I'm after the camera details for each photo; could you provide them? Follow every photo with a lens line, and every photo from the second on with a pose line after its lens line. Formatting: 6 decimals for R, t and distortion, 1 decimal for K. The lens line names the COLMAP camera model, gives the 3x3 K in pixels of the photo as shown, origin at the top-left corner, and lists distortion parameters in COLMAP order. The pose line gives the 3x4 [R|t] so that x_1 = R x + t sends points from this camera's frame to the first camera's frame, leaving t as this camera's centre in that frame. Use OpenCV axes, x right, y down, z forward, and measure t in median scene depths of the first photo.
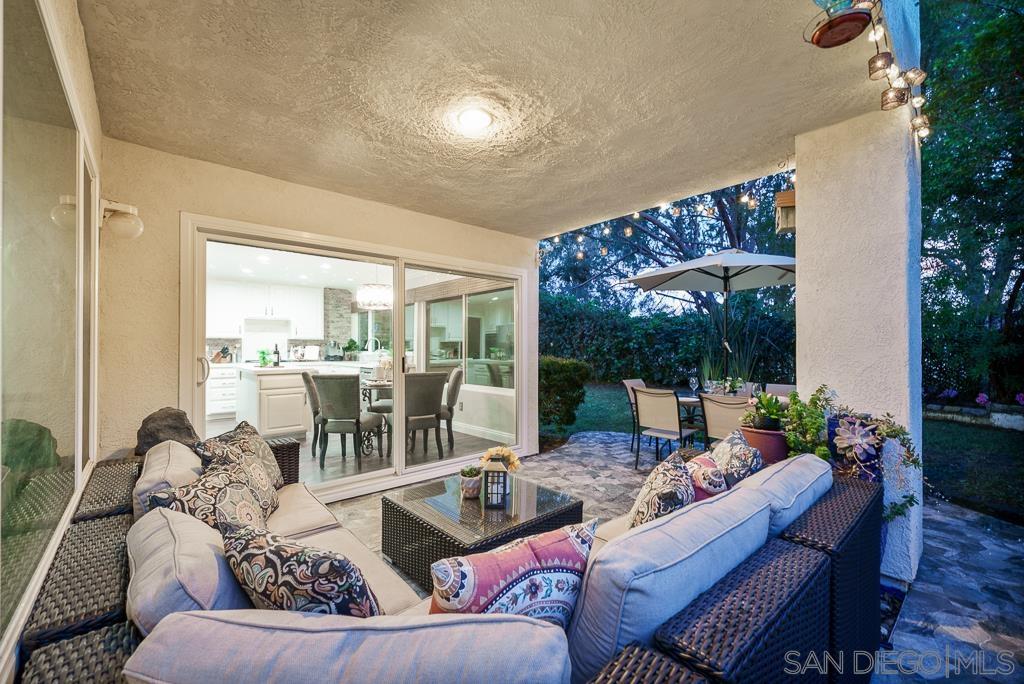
lens RADIAL K [[421.8, 0, 512.0], [0, 421.8, 342.0], [0, 0, 1]] dist [-0.002355, -0.000502]
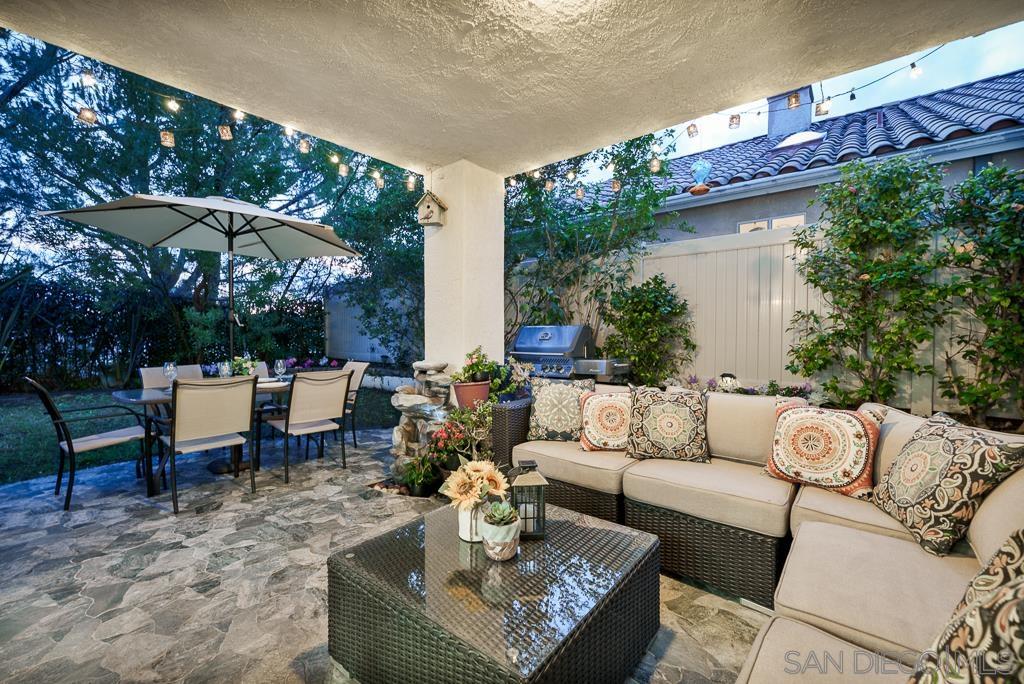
lens RADIAL K [[421.8, 0, 512.0], [0, 421.8, 342.0], [0, 0, 1]] dist [-0.002355, -0.000502]
pose [[-0.160653, -0.017968, 0.986847, -0.414832], [-0.012102, 0.999795, 0.016234, 0.037622], [-0.986937, -0.009335, -0.160838, 0.662038]]
